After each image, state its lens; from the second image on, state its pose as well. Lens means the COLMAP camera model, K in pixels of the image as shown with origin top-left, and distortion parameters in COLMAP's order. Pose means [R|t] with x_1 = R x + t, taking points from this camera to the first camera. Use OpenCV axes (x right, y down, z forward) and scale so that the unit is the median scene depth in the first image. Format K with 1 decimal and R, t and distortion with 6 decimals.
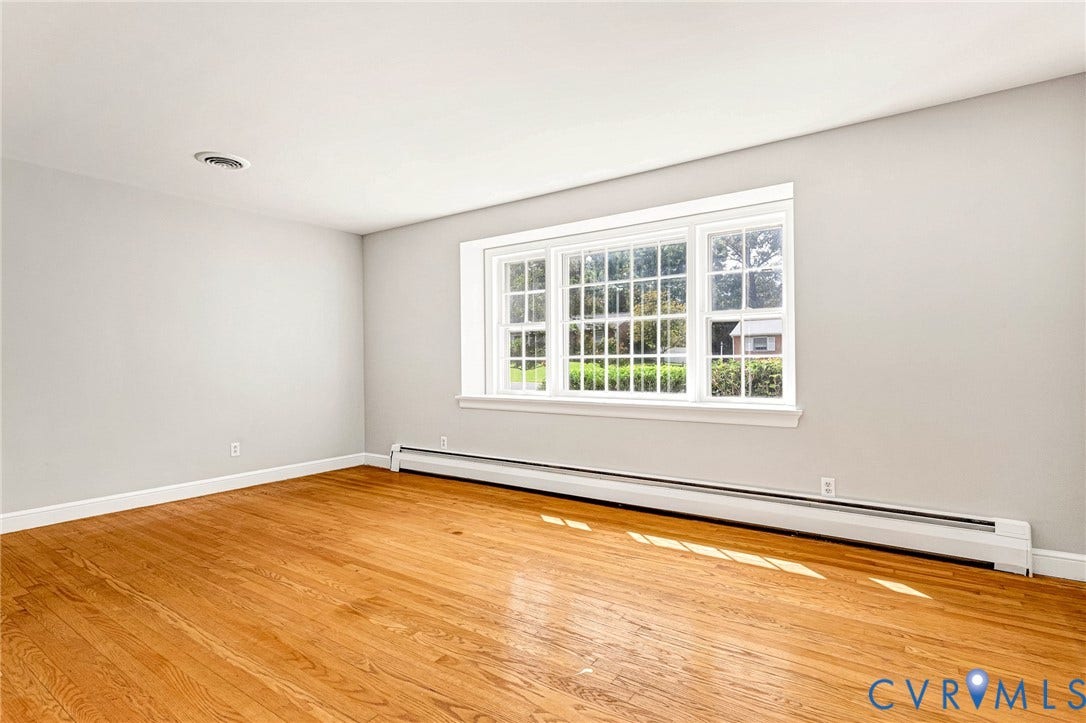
lens RADIAL K [[522.9, 0, 520.2], [0, 522.9, 359.2], [0, 0, 1]] dist [0.018125, -0.000622]
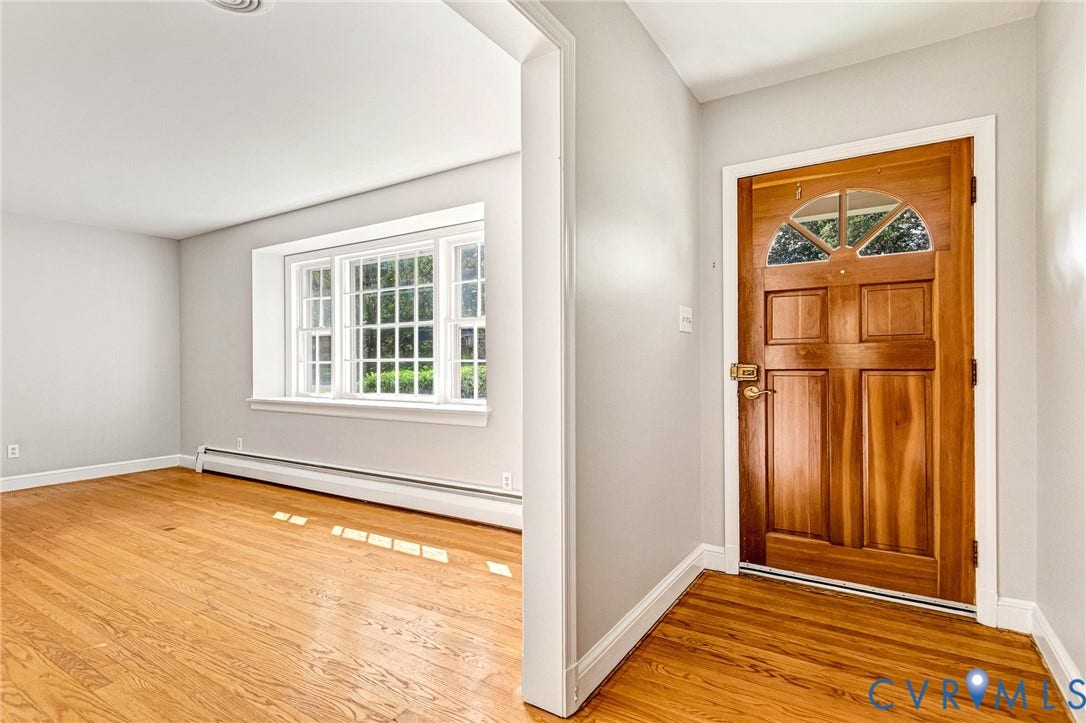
lens RADIAL K [[531.5, 0, 547.4], [0, 531.5, 362.9], [0, 0, 1]] dist [0.015669, -0.001698]
pose [[0.999276, 0.002180, 0.037977, 0.533015], [-0.002325, 0.999990, 0.003780, -0.006364], [-0.037968, -0.003865, 0.999271, -0.090277]]
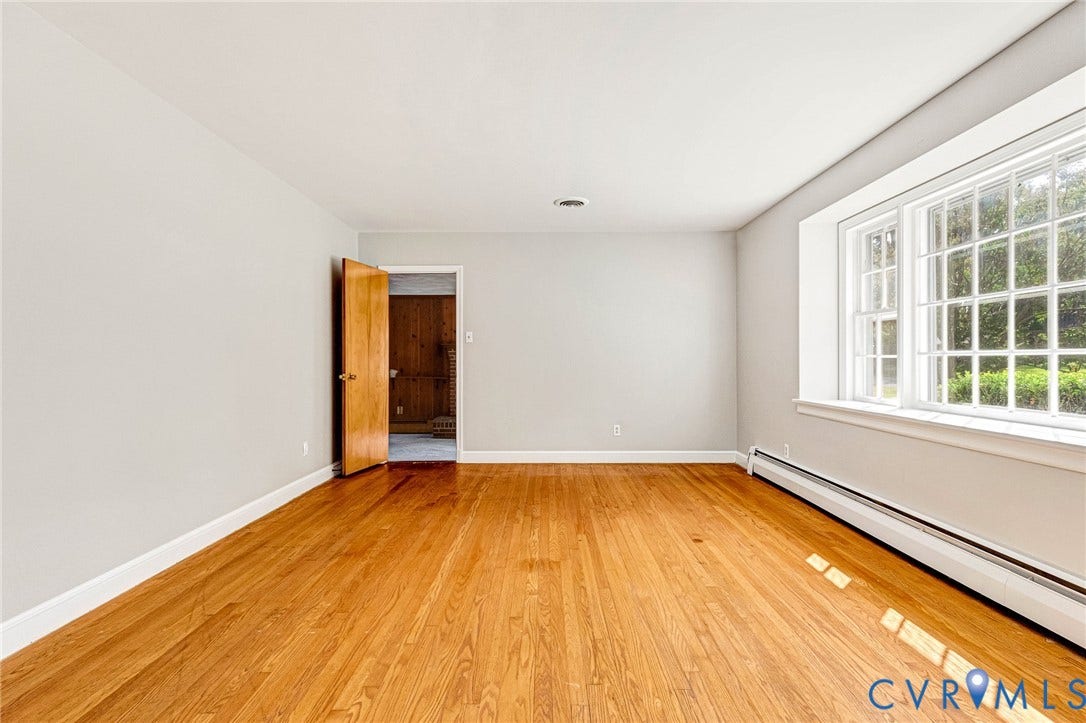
lens RADIAL K [[535.0, 0, 573.3], [0, 535.0, 356.4], [0, 0, 1]] dist [0.003364, 0.000452]
pose [[0.594758, 0.002538, -0.803901, 0.469391], [-0.000607, 0.999996, 0.002708, -0.003872], [0.803905, -0.001123, 0.594757, 0.218229]]
